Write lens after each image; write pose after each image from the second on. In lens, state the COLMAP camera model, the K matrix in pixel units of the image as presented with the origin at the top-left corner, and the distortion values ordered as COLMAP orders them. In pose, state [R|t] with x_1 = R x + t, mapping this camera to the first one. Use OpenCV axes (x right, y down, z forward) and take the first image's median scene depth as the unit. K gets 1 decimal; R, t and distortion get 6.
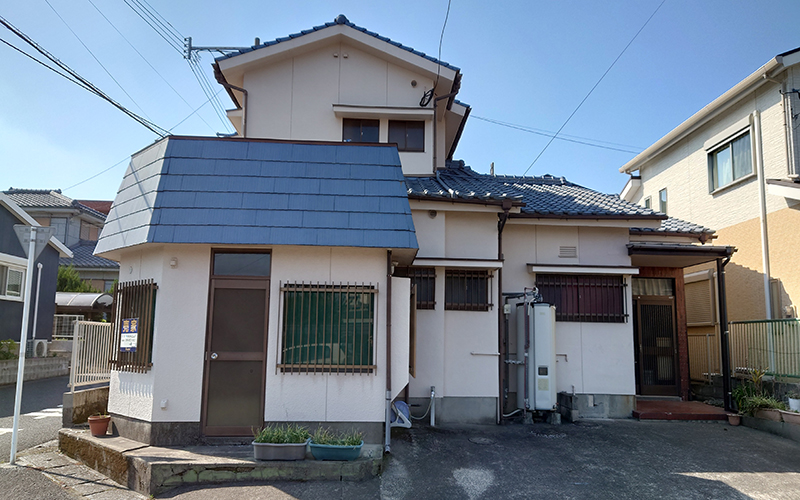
lens RADIAL K [[573.9, 0, 401.0], [0, 573.9, 257.7], [0, 0, 1]] dist [0.070426, -0.072195]
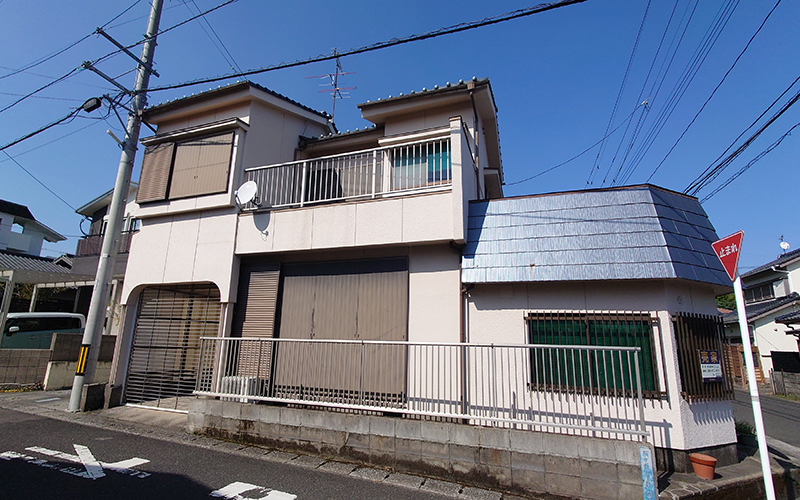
lens RADIAL K [[364.7, 0, 395.2], [0, 364.7, 264.0], [0, 0, 1]] dist [0.004771, 0.003050]
pose [[0.366680, 0.192054, 0.910308, -1.085116], [-0.160253, 0.976874, -0.141547, 0.113943], [-0.916441, -0.093977, 0.388977, 1.052135]]
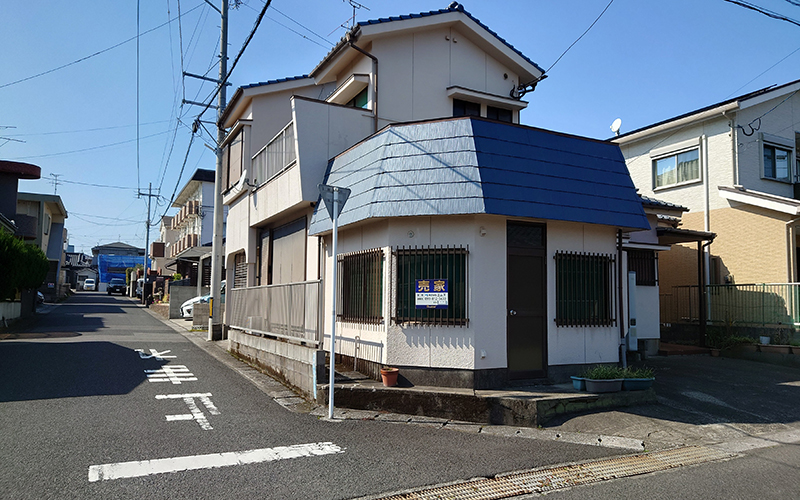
lens RADIAL K [[573.9, 0, 396.0], [0, 573.9, 248.7], [0, 0, 1]] dist [0.070426, -0.072195]
pose [[0.904981, 0.036090, 0.423918, -0.814425], [-0.060866, 0.997129, 0.045049, 0.001729], [-0.421075, -0.066570, 0.904580, 0.037477]]
